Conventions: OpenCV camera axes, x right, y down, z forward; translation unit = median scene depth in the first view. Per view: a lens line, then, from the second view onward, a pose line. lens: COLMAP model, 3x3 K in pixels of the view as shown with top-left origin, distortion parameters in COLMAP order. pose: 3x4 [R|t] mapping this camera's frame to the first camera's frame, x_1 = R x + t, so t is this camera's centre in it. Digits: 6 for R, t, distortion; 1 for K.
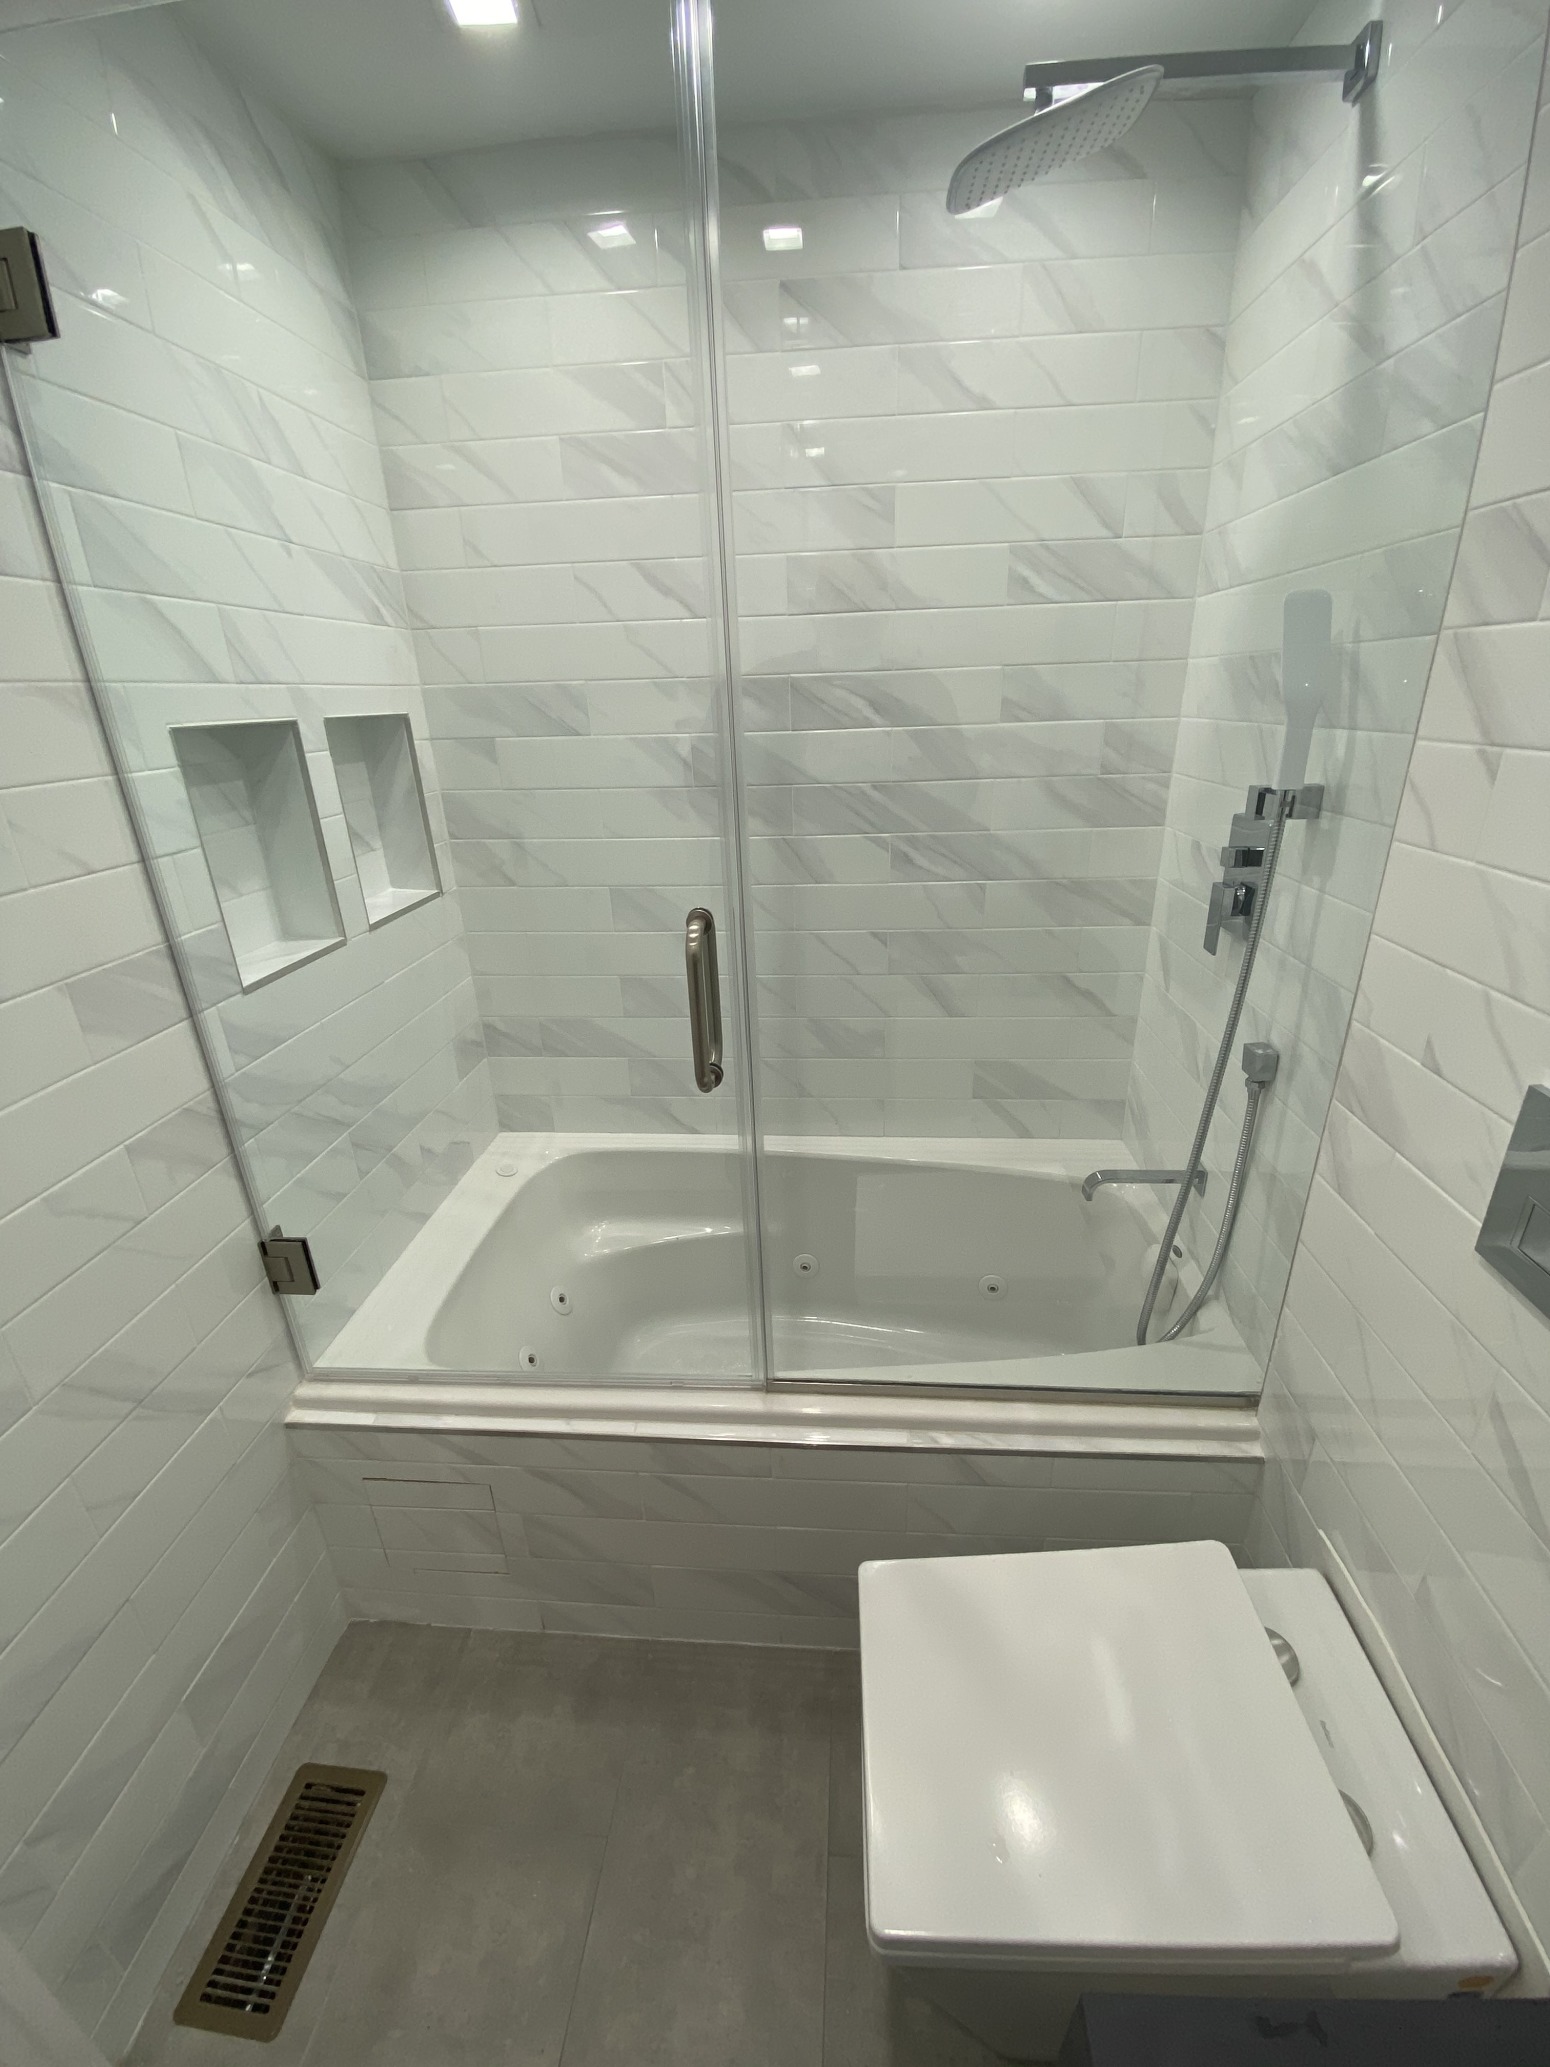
lens RADIAL K [[833.6, 0, 766.9], [0, 833.6, 1031.6], [0, 0, 1]] dist [-0.000083, -0.012799]
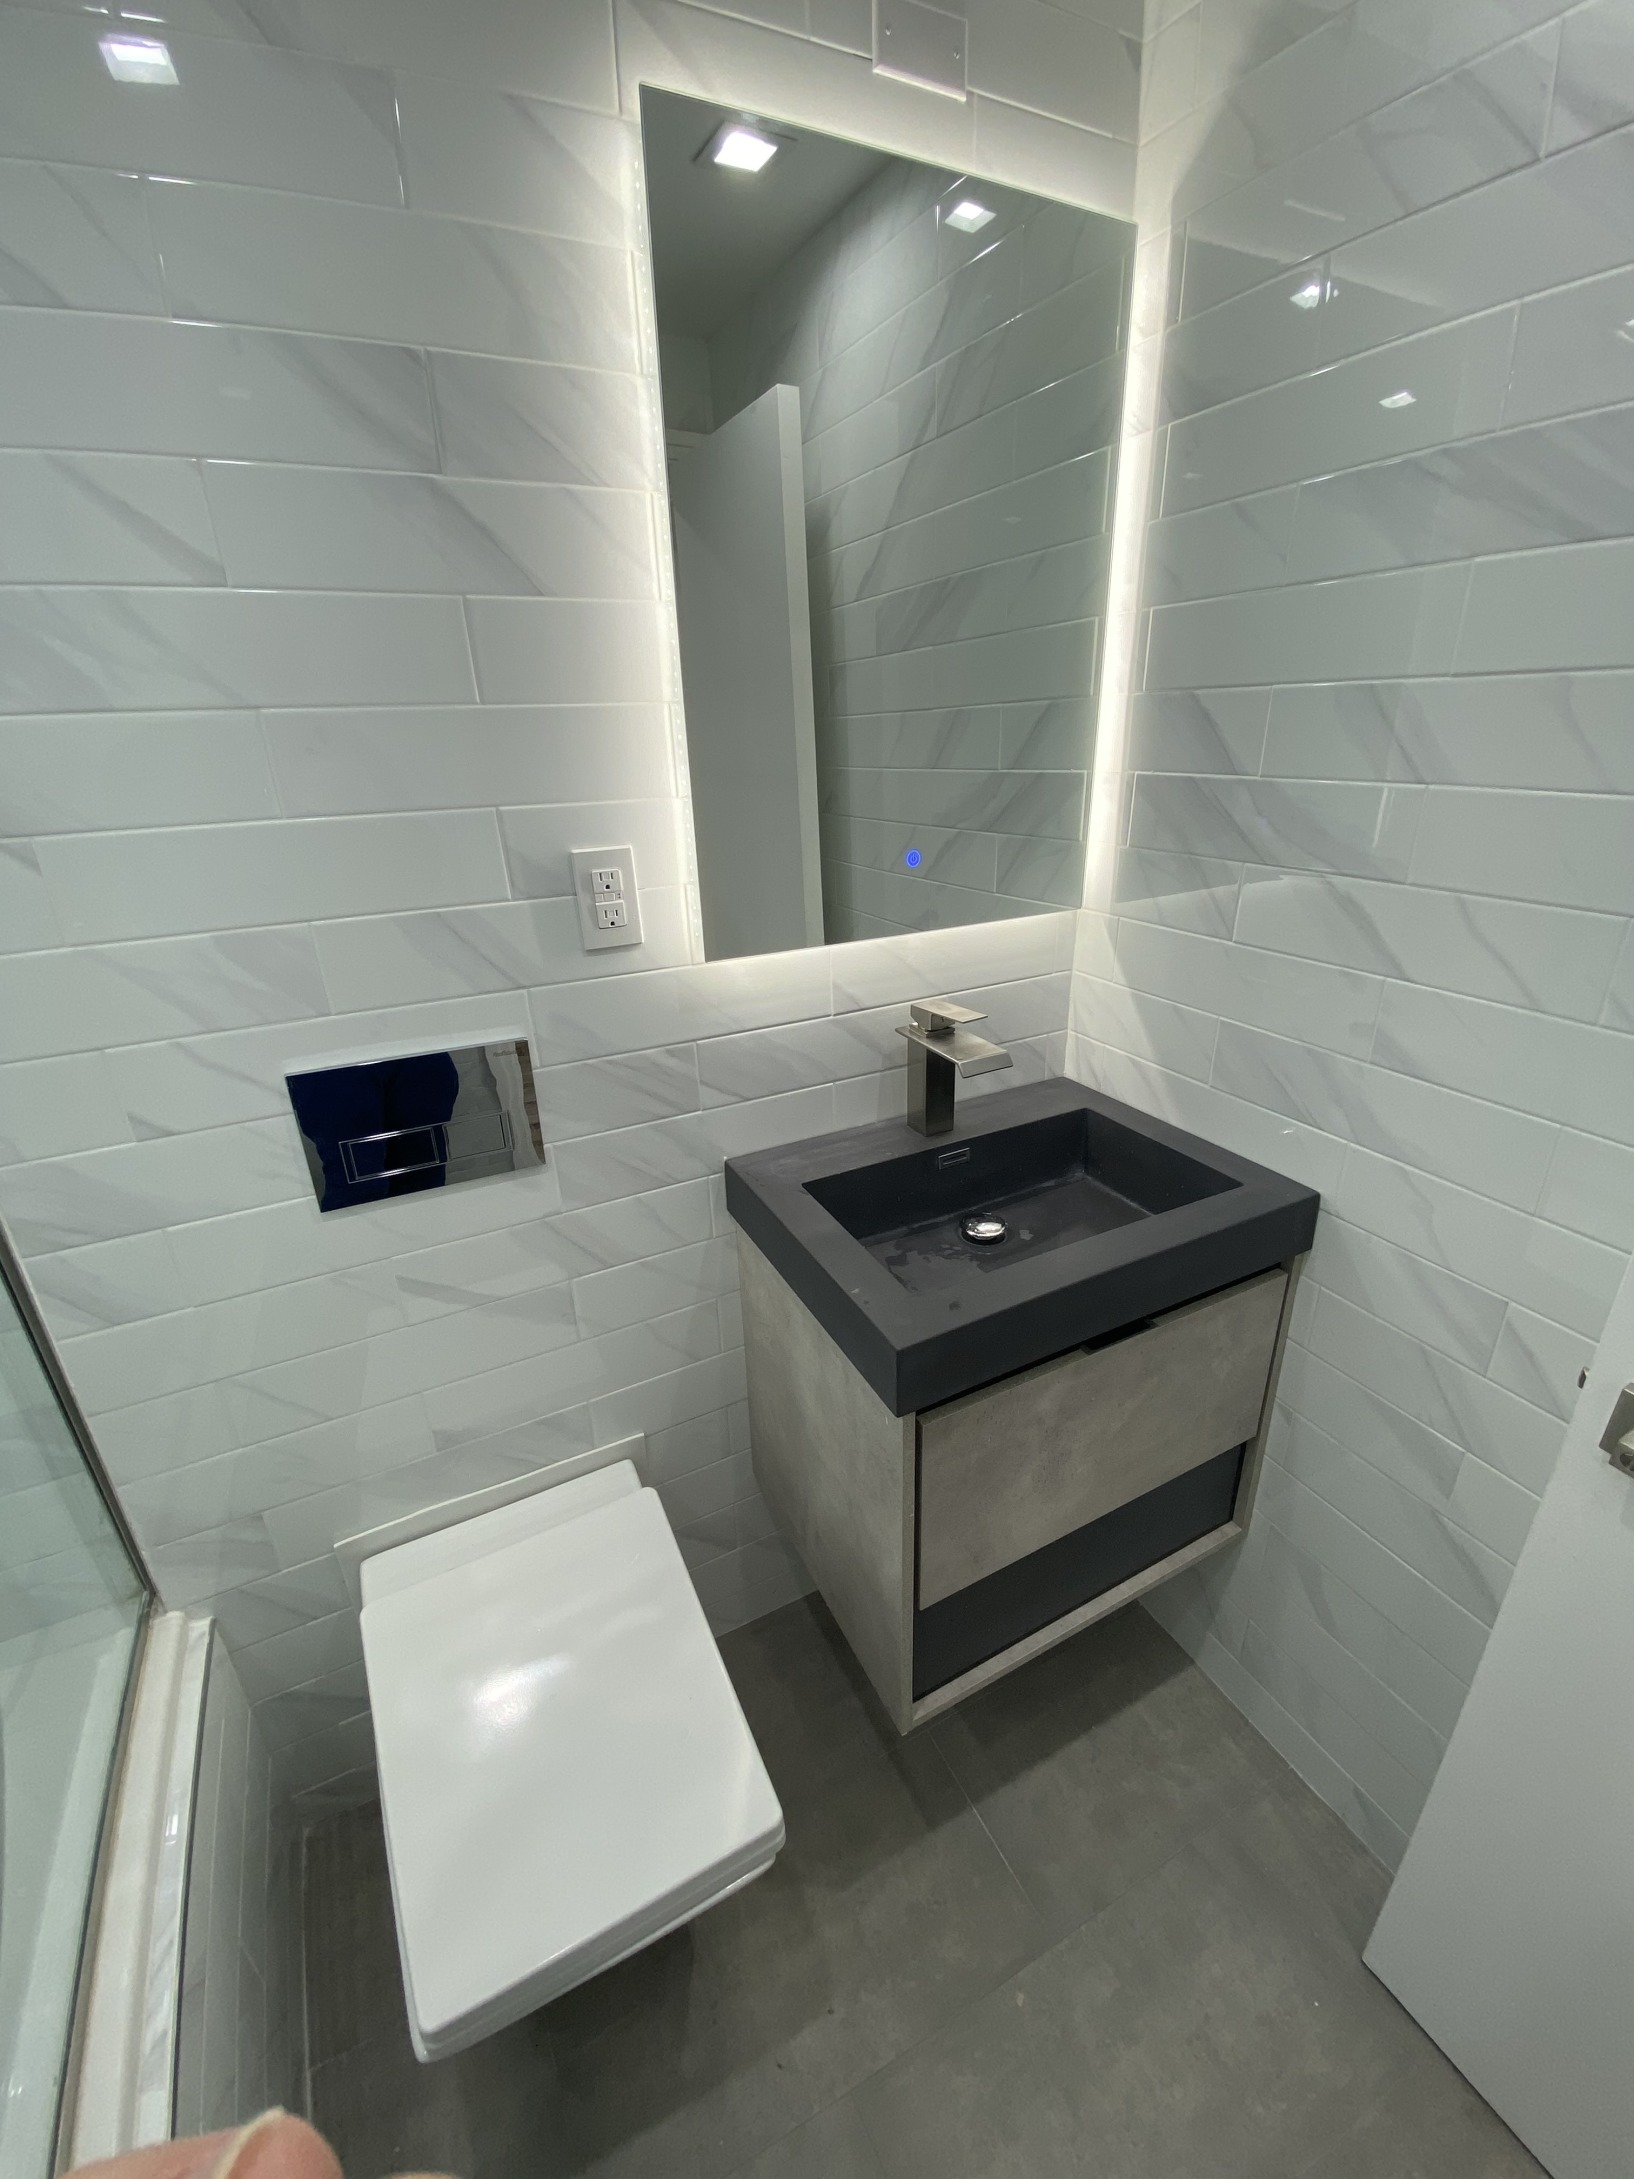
lens RADIAL K [[878.8, 0, 808.4], [0, 878.8, 1087.5], [0, 0, 1]] dist [-0.000083, -0.012799]
pose [[-0.524161, -0.261191, 0.810577, -0.507670], [0.362794, 0.792635, 0.490011, -0.246706], [-0.770478, 0.550917, -0.320709, 0.690103]]
